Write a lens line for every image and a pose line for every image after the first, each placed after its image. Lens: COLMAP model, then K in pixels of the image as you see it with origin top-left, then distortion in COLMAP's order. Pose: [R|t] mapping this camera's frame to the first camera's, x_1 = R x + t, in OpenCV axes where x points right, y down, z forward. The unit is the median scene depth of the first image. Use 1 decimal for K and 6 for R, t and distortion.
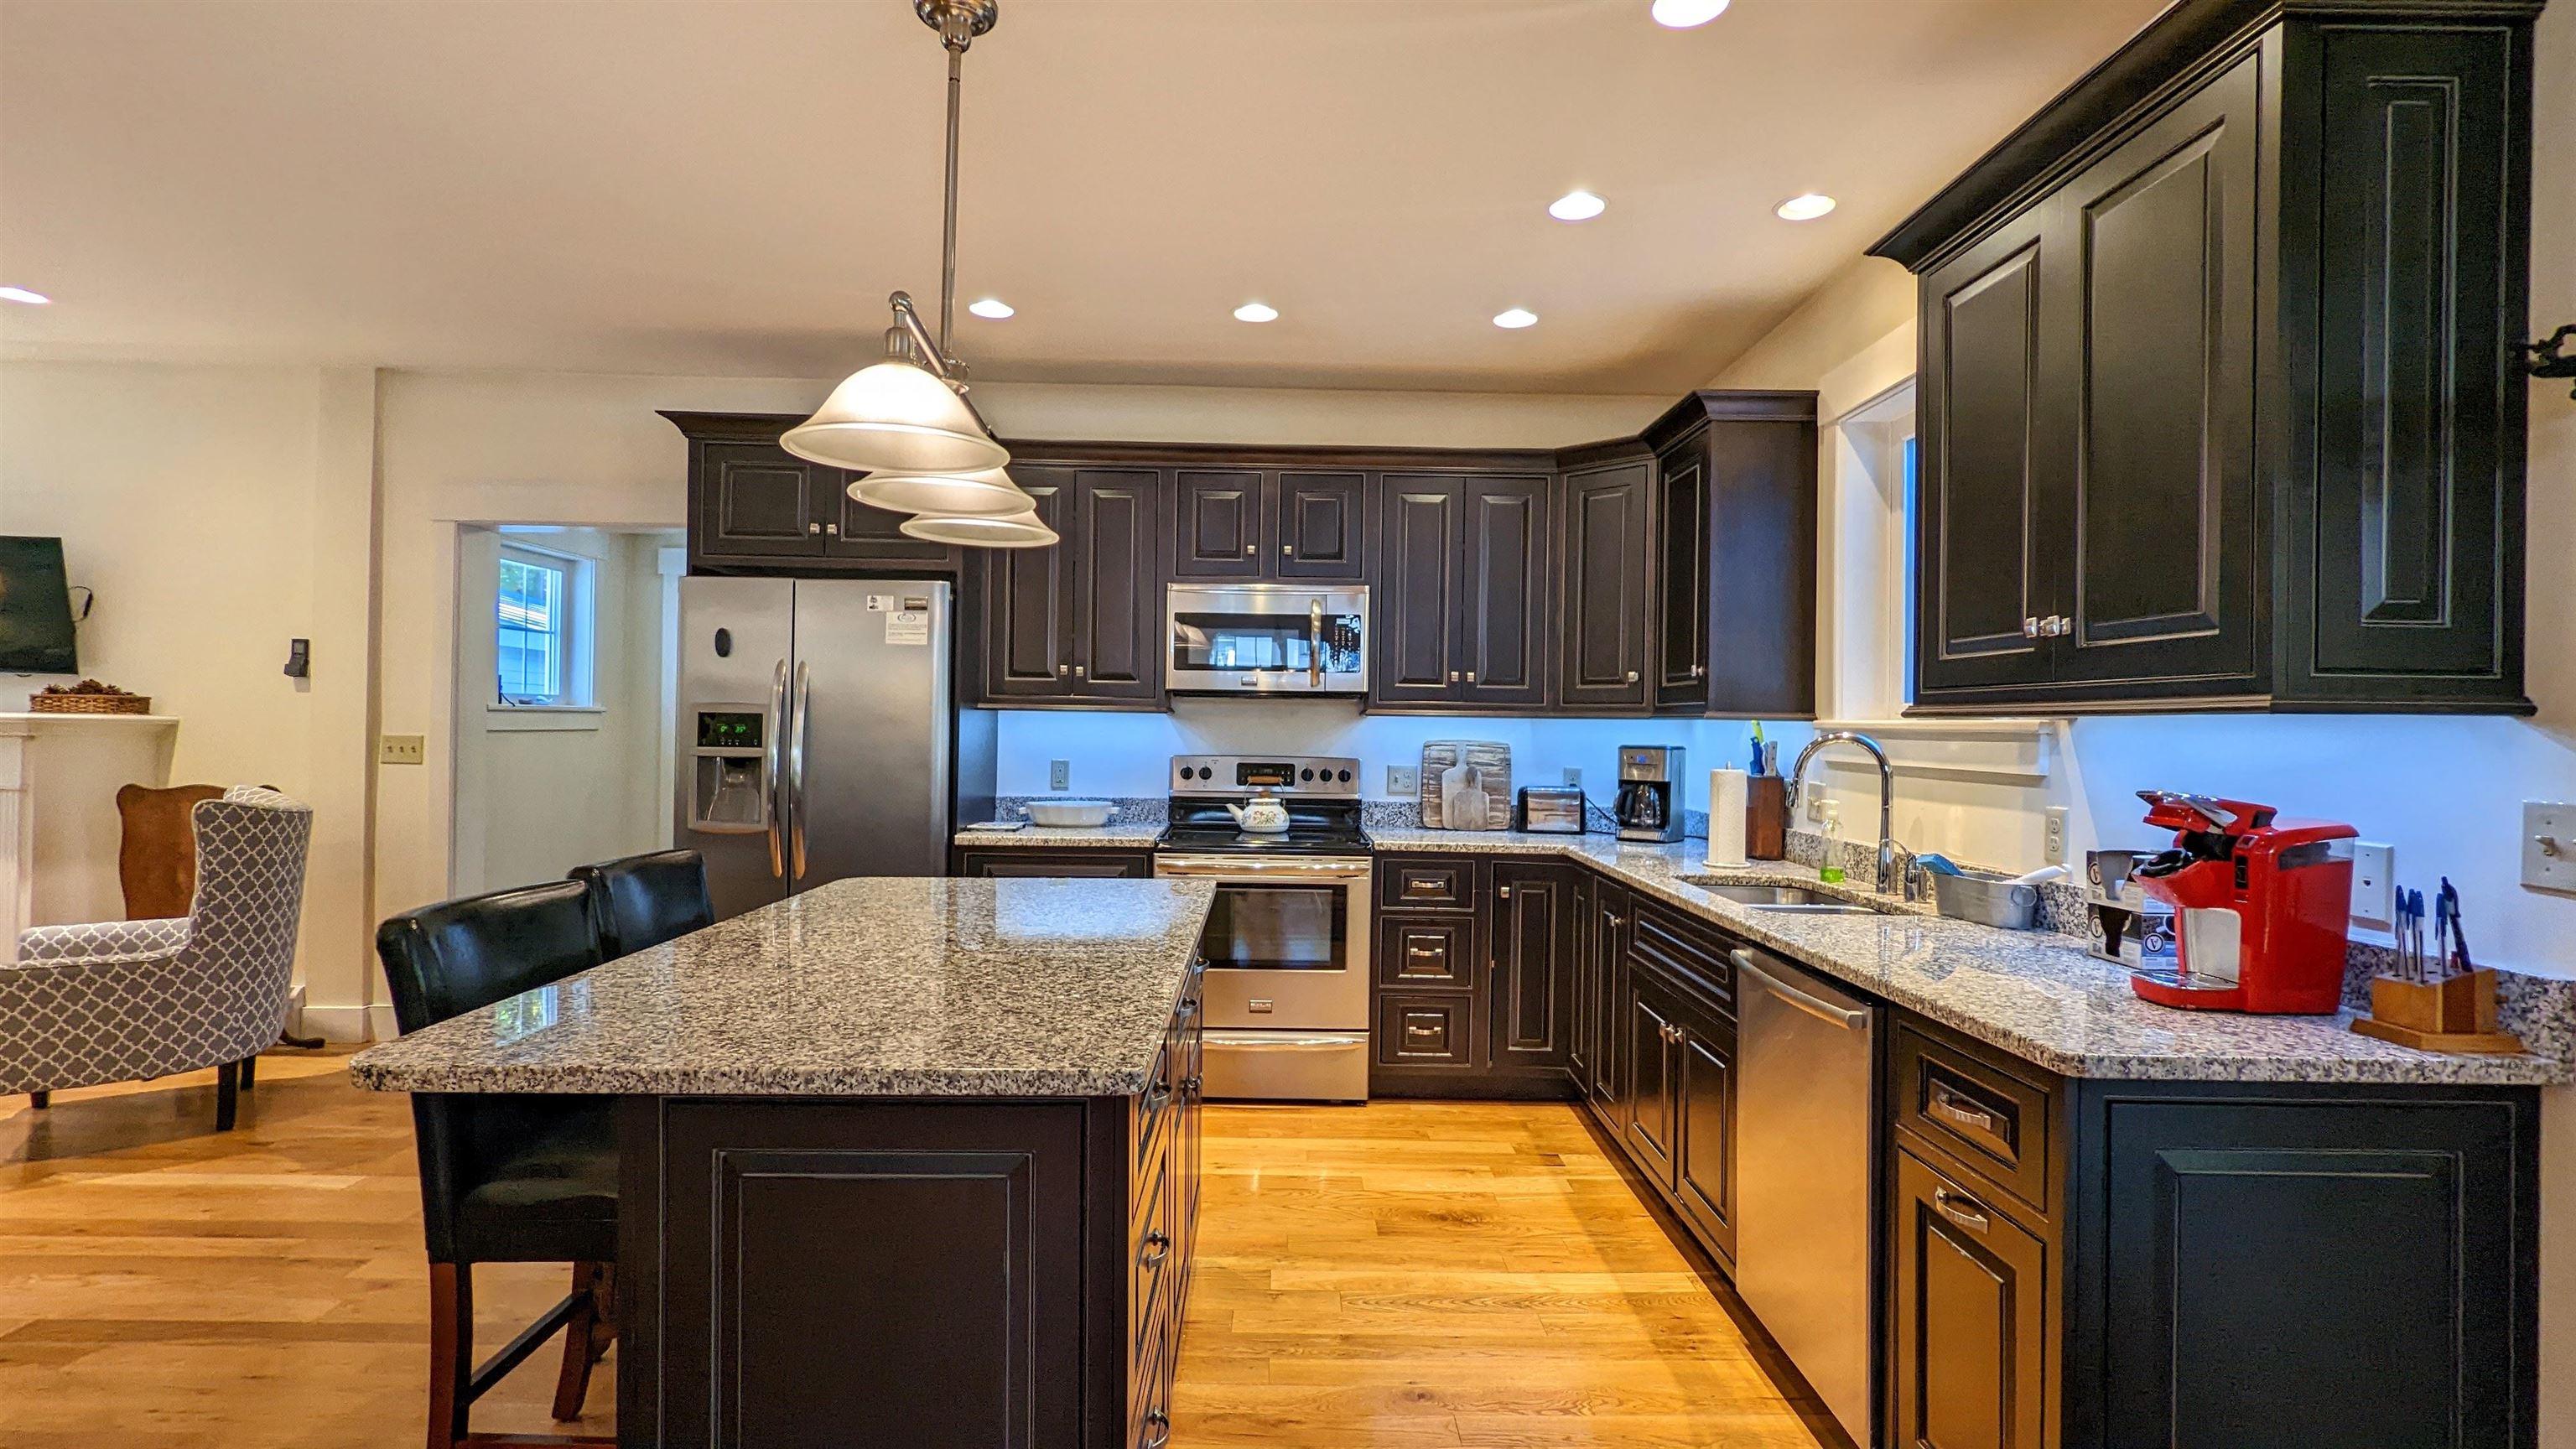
lens RADIAL K [[1260.4, 0, 1307.6], [0, 1260.4, 724.7], [0, 0, 1]] dist [0.004219, 0.000637]
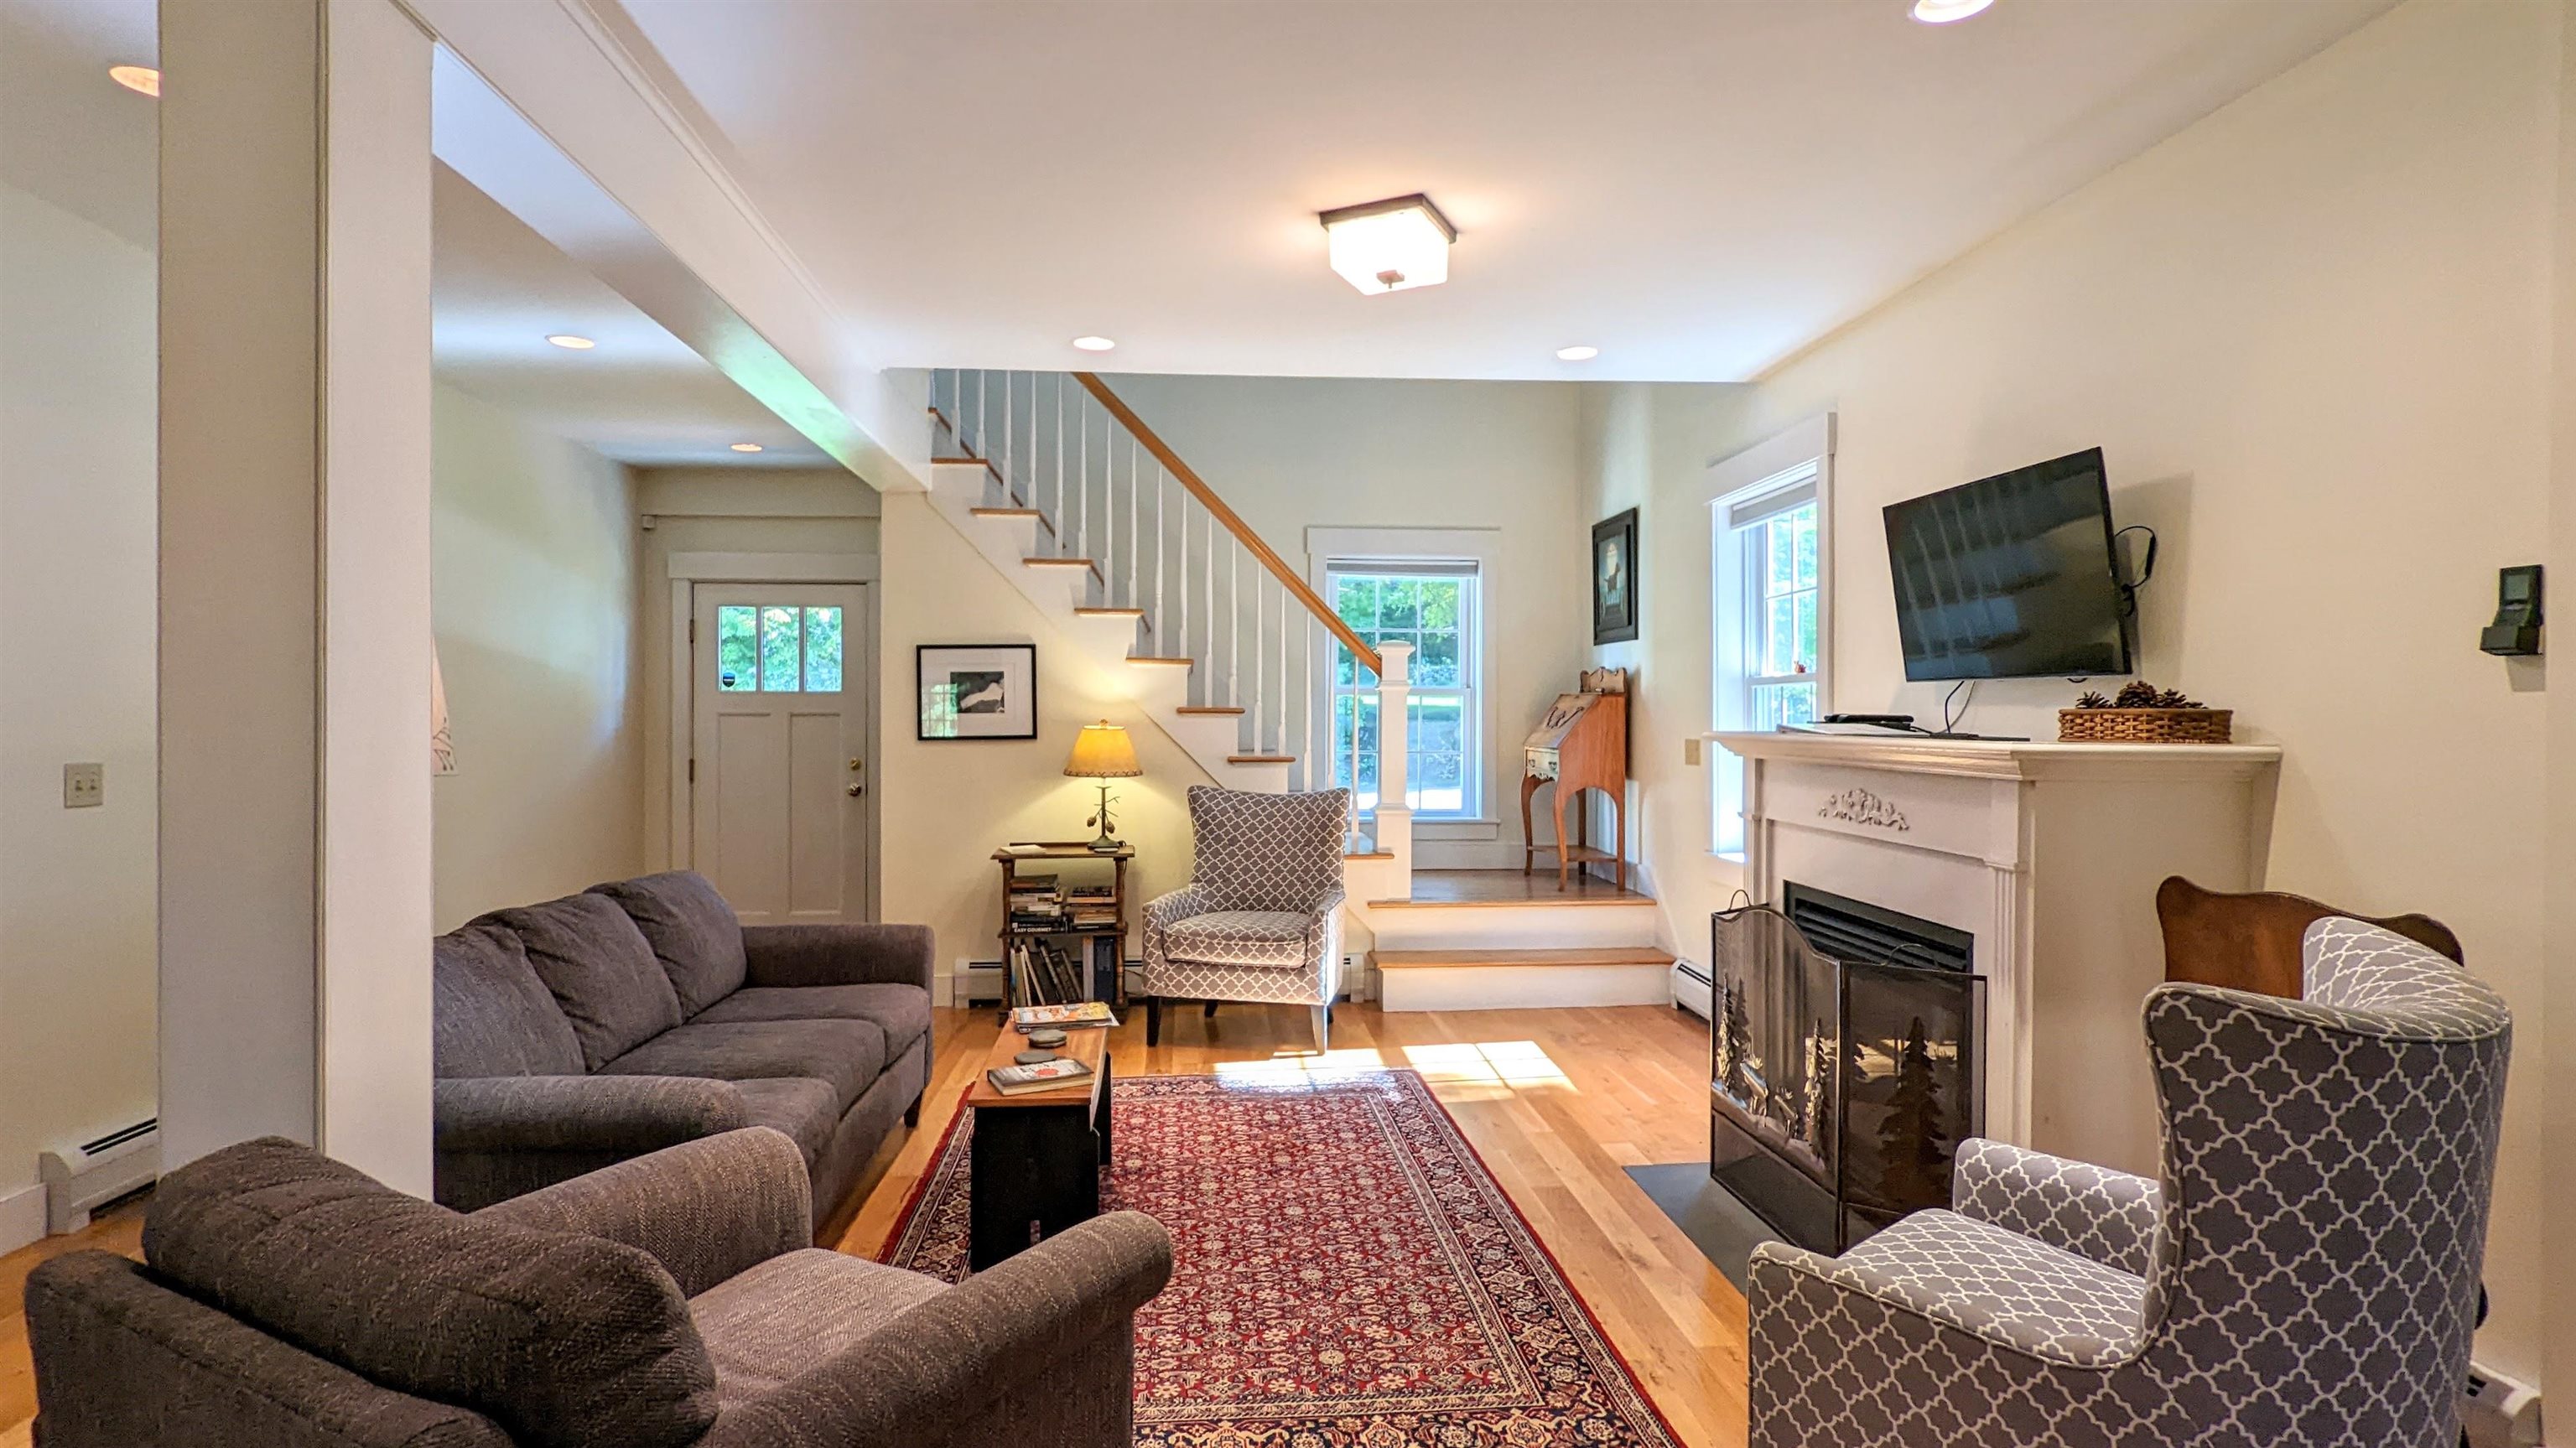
lens RADIAL K [[1260.3, 0, 1310.1], [0, 1260.3, 724.7], [0, 0, 1]] dist [0.004219, 0.000637]
pose [[0.079005, -0.009043, -0.996833, -0.414066], [0.000787, 0.999959, -0.009009, -0.011304], [0.996874, -0.000073, 0.079008, 0.572860]]
